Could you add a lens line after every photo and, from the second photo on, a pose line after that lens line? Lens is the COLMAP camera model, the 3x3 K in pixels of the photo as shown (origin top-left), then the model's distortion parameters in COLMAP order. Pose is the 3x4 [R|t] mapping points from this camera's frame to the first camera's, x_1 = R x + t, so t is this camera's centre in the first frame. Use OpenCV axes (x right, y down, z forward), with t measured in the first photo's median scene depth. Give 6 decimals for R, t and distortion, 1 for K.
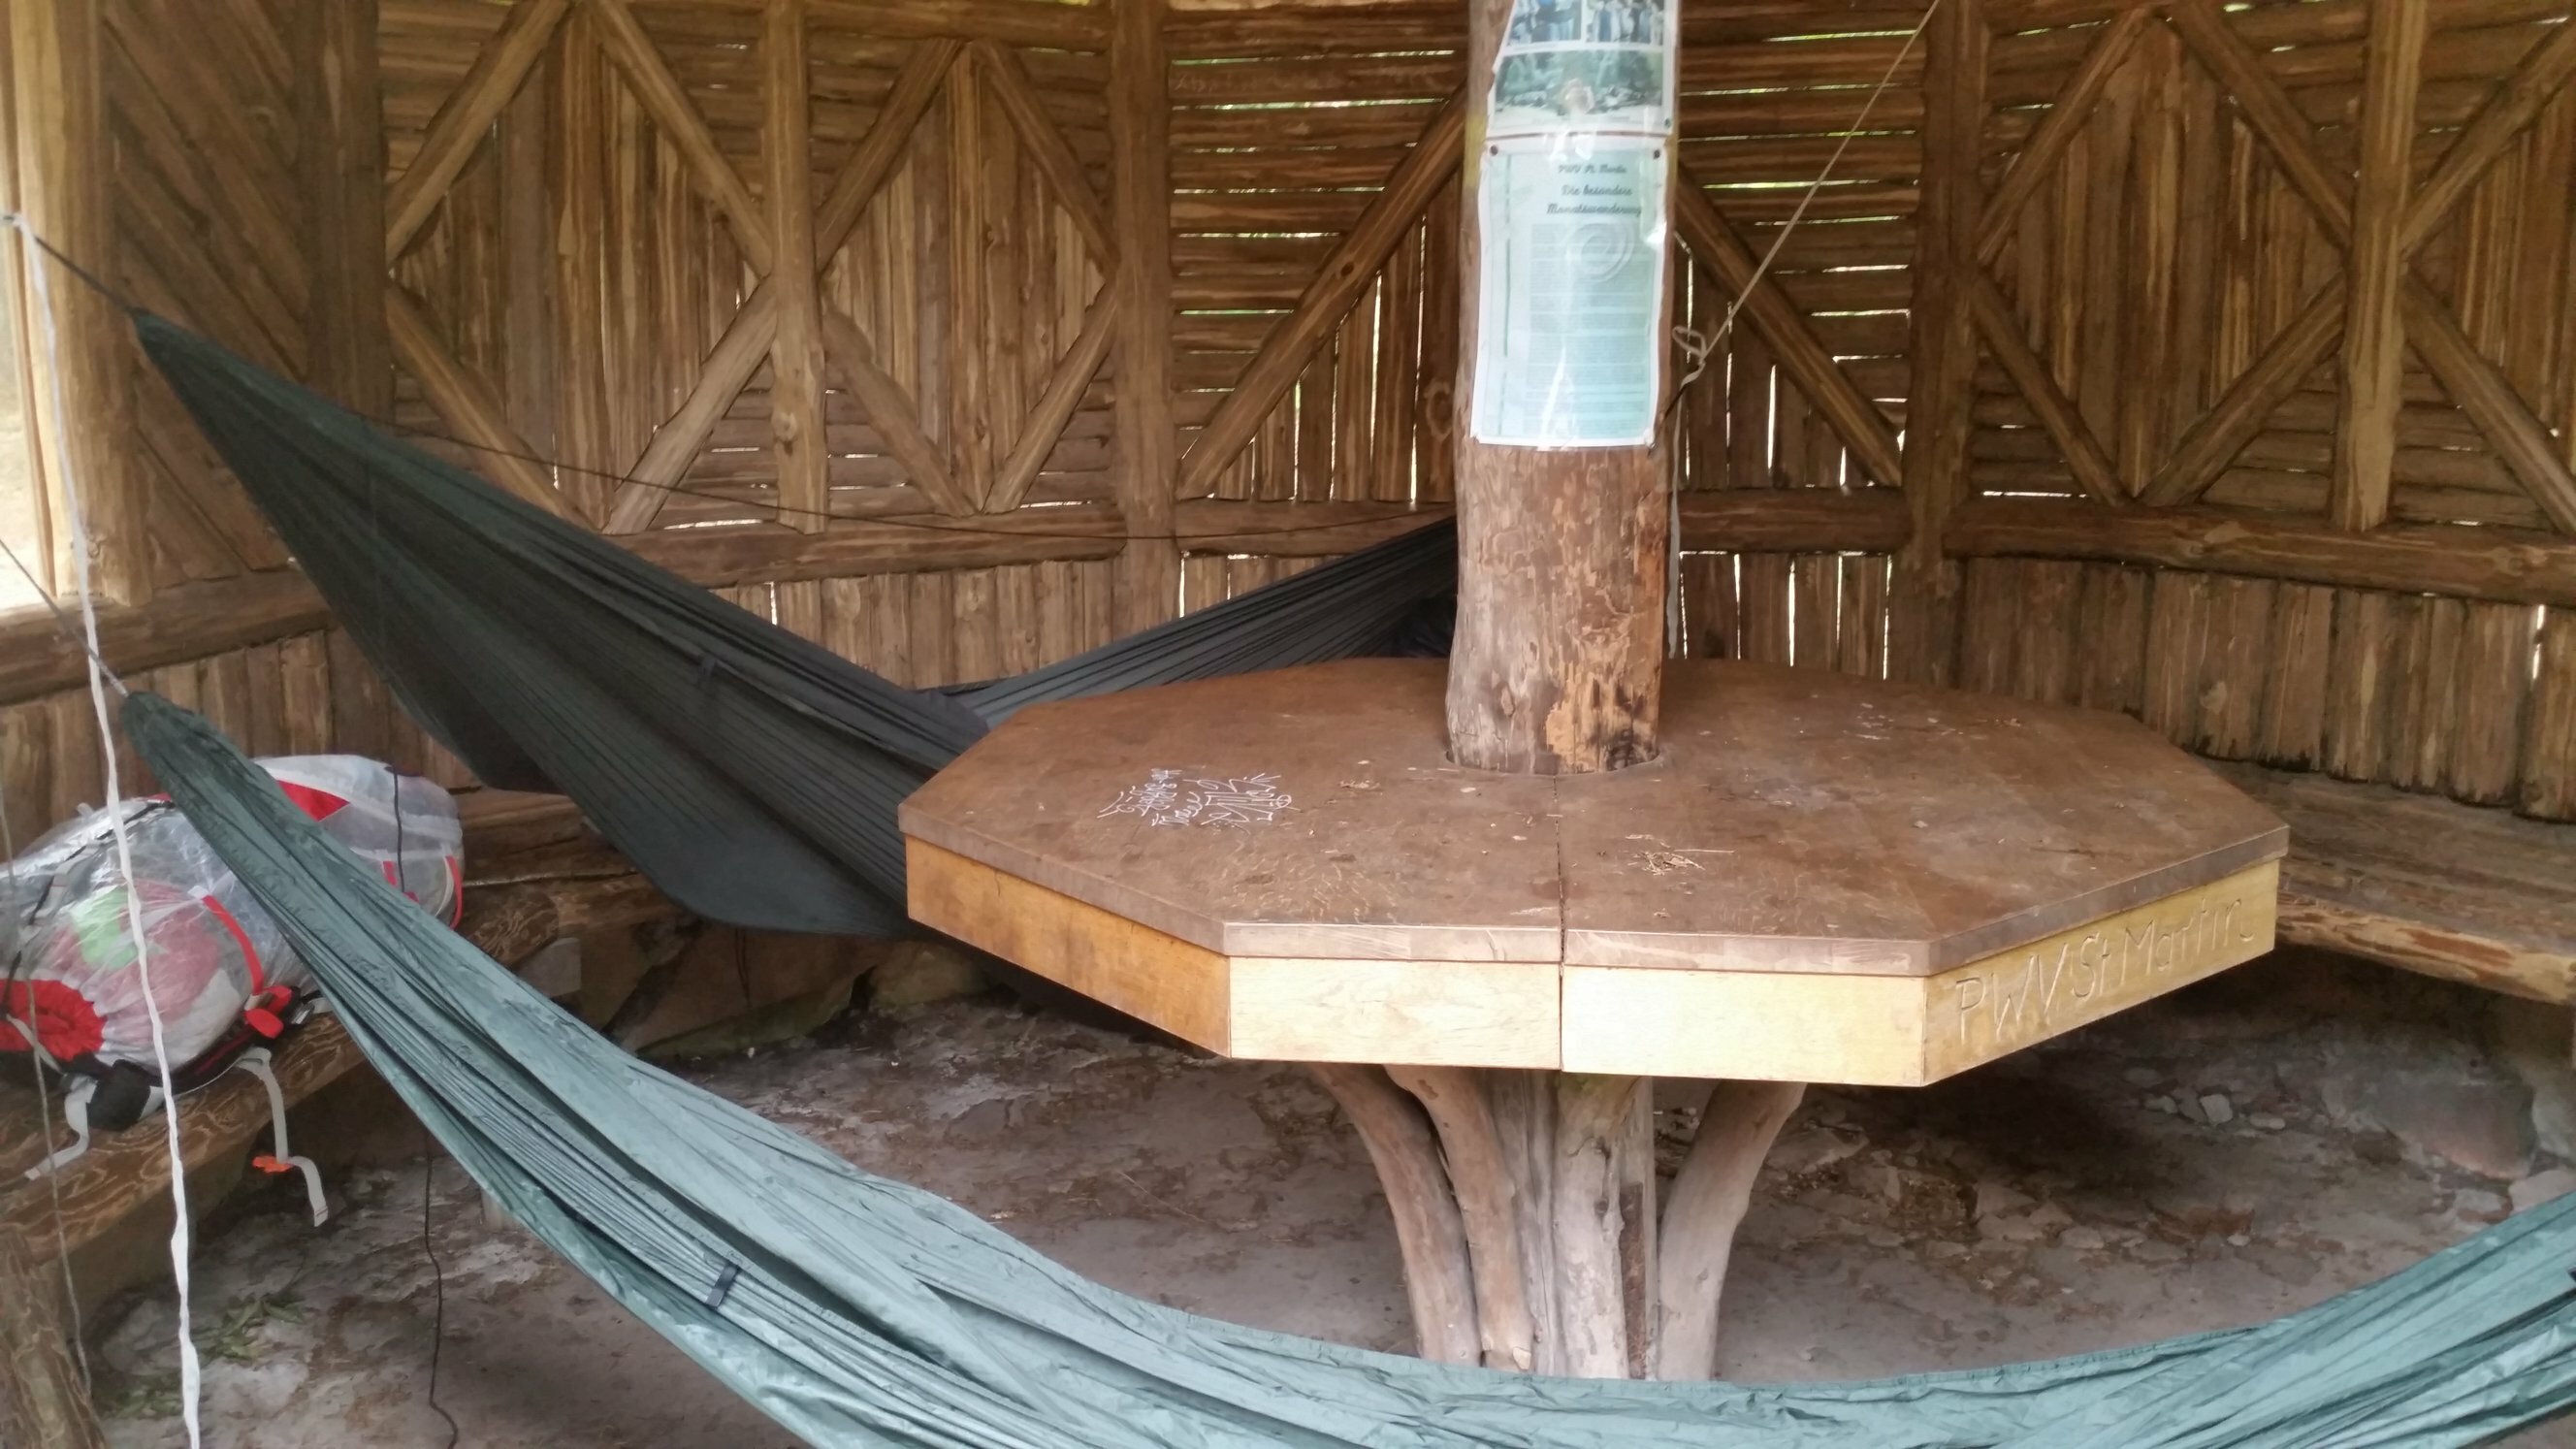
lens RADIAL K [[2337.2, 0, 1288.5], [0, 2337.2, 715.3], [0, 0, 1]] dist [0.130323, 0.001966]
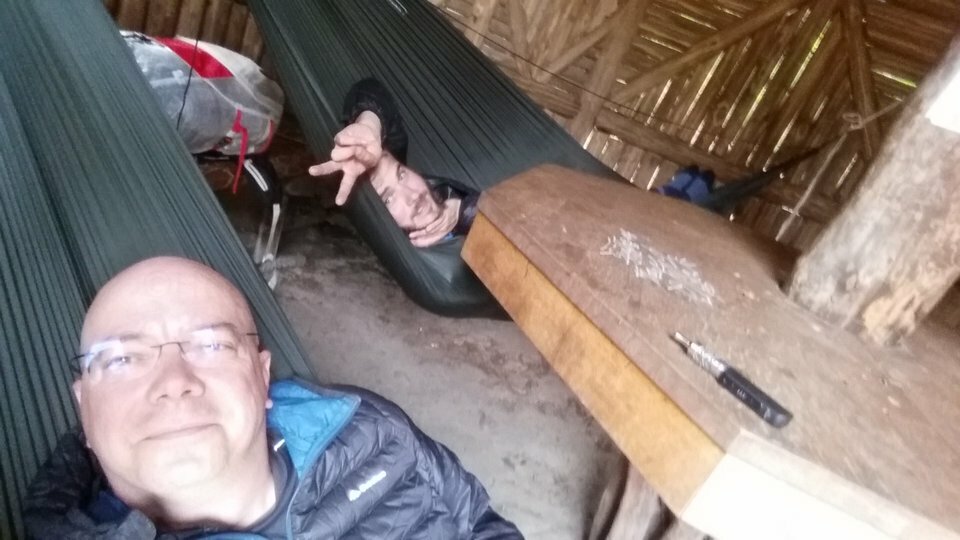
lens RADIAL K [[612.3, 0, 480.9], [0, 612.3, 272.3], [0, 0, 1]] dist [0.011043, -0.001895]
pose [[0.911652, 0.409149, -0.038557, -0.084819], [-0.397543, 0.901775, 0.169593, 0.011619], [0.104158, -0.139282, 0.984760, 0.383048]]
